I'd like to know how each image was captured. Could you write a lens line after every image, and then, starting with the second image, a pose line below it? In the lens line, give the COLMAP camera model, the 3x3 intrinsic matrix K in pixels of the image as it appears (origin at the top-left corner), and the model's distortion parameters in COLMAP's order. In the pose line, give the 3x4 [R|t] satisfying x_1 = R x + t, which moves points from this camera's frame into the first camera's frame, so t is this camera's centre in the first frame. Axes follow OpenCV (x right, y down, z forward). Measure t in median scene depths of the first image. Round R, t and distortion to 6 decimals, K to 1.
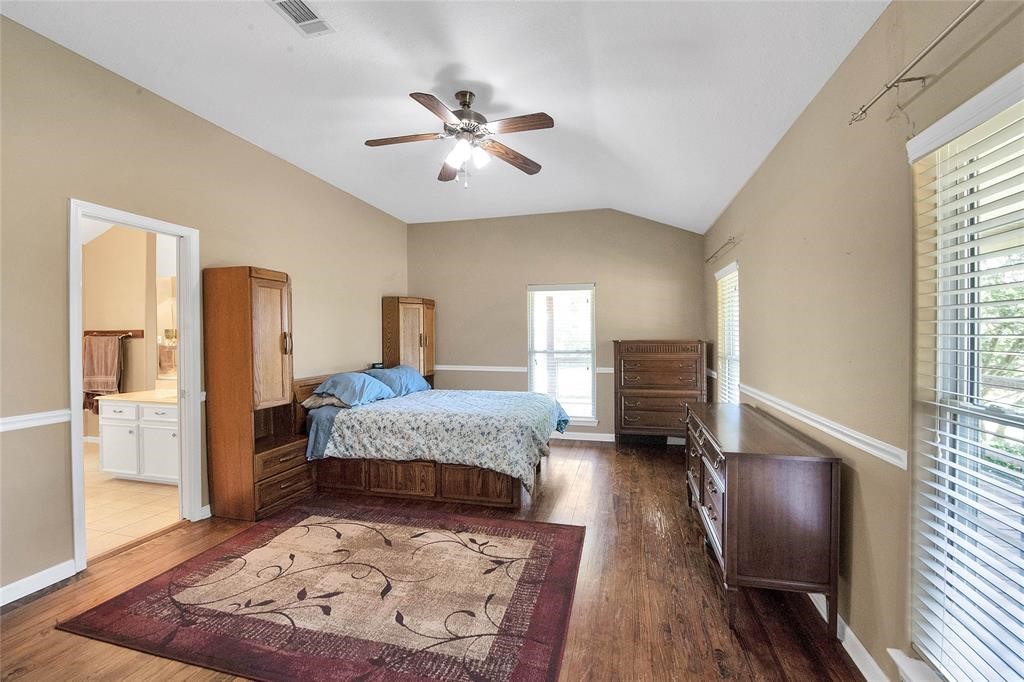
lens RADIAL K [[431.2, 0, 509.1], [0, 431.2, 345.6], [0, 0, 1]] dist [-0.000479, -0.000257]
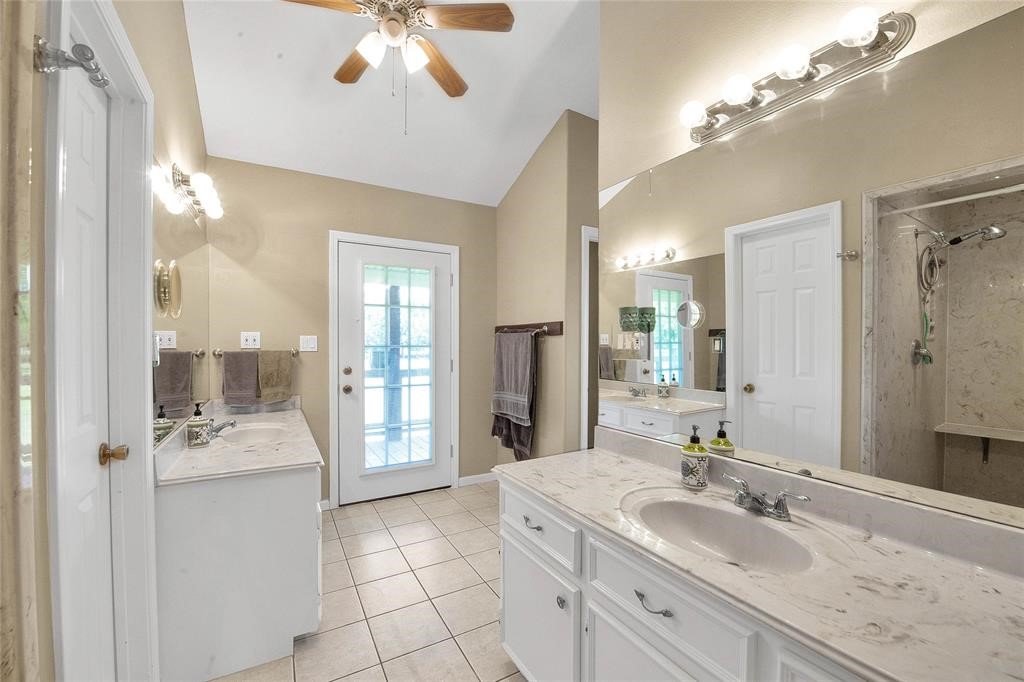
lens RADIAL K [[431.2, 0, 510.3], [0, 431.2, 342.2], [0, 0, 1]] dist [-0.000479, -0.000257]
pose [[0.714290, 0.000126, -0.699850, -0.486332], [-0.012329, 0.999847, -0.012403, 0.000792], [0.699742, 0.017488, 0.714182, 0.527899]]
